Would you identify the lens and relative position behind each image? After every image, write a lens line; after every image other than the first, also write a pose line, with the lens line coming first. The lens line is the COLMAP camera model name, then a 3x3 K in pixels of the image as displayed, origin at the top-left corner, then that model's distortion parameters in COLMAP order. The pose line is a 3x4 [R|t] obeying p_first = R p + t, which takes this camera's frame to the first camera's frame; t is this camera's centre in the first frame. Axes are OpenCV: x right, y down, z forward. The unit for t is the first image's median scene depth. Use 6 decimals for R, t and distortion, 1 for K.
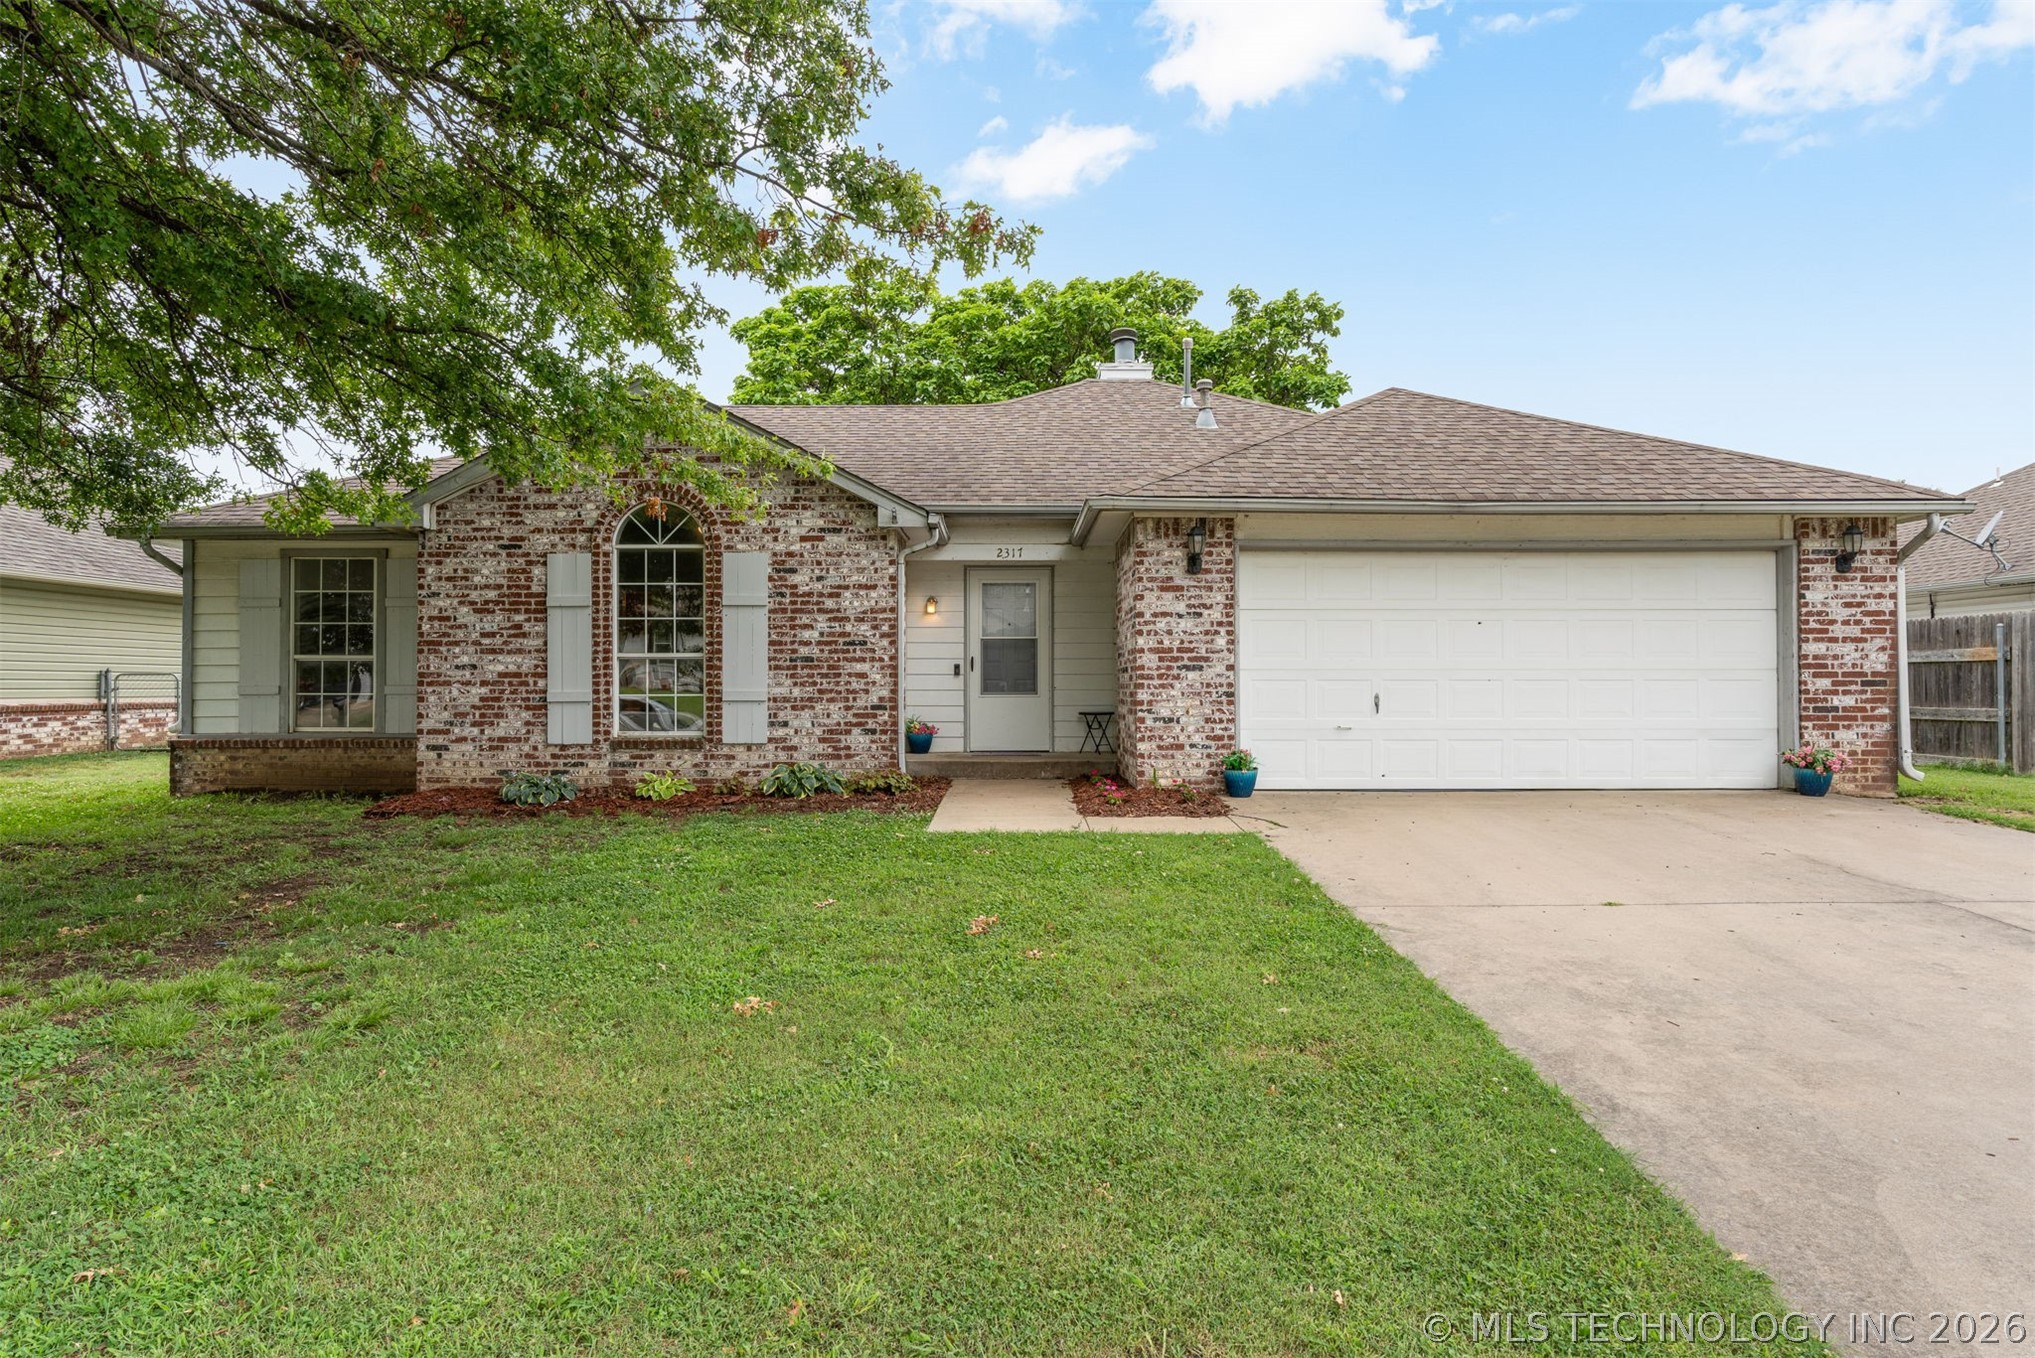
lens RADIAL K [[1326.4, 0, 1021.4], [0, 1326.4, 704.0], [0, 0, 1]] dist [0.001672, -0.000156]
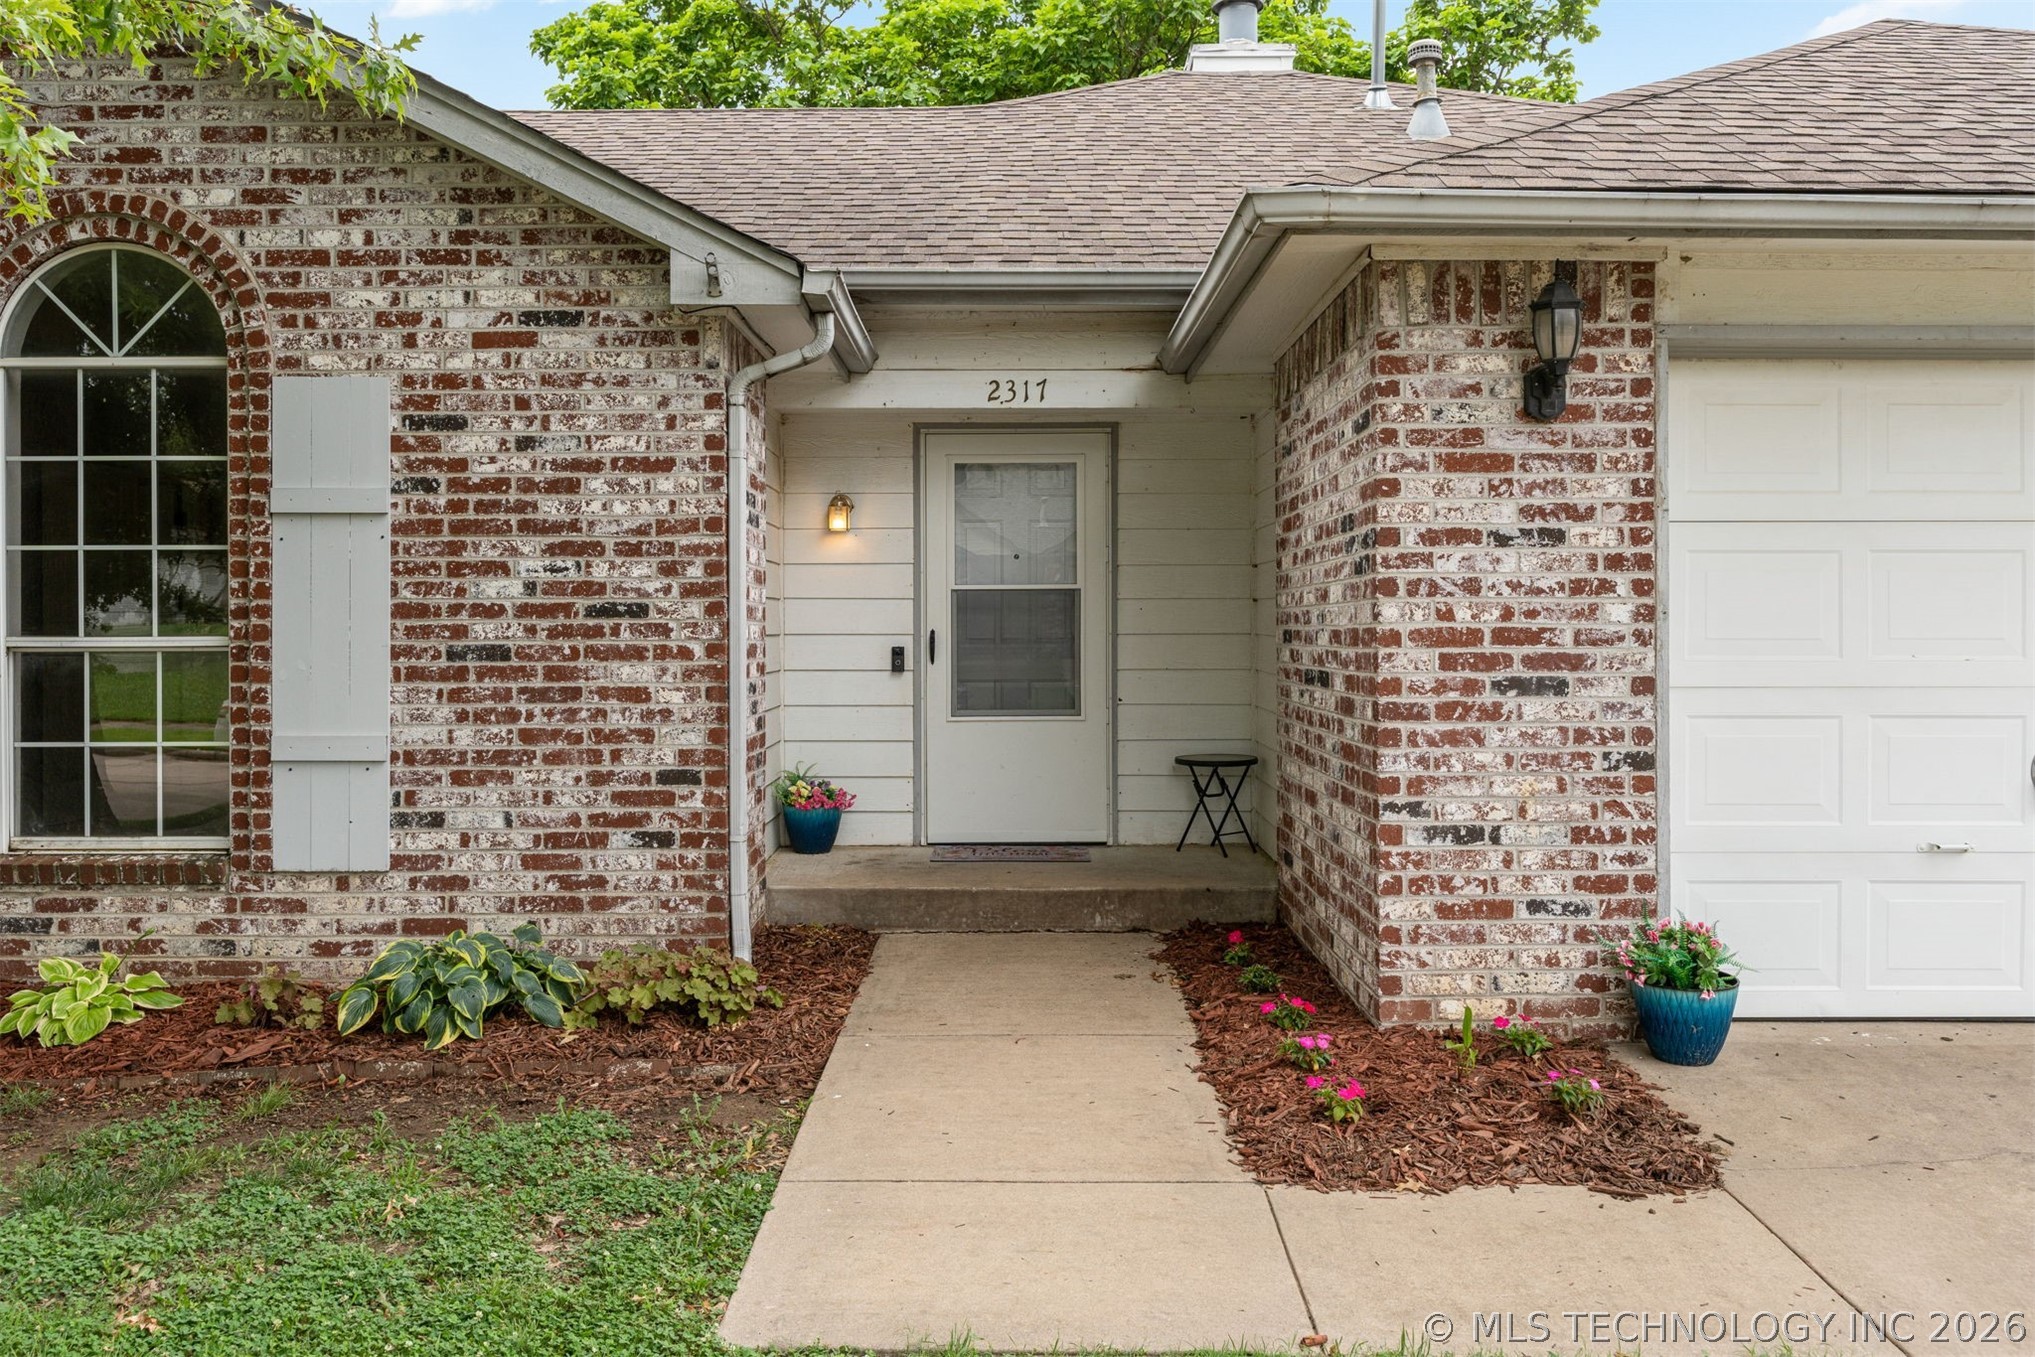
lens RADIAL K [[1864.6, 0, 1024.4], [0, 1864.6, 611.2], [0, 0, 1]] dist [0.005664, 0.005436]
pose [[0.999994, -0.001485, -0.003281, -0.005283], [0.001405, 0.999704, -0.024271, -0.032503], [0.003316, 0.024266, 0.999700, 0.460217]]
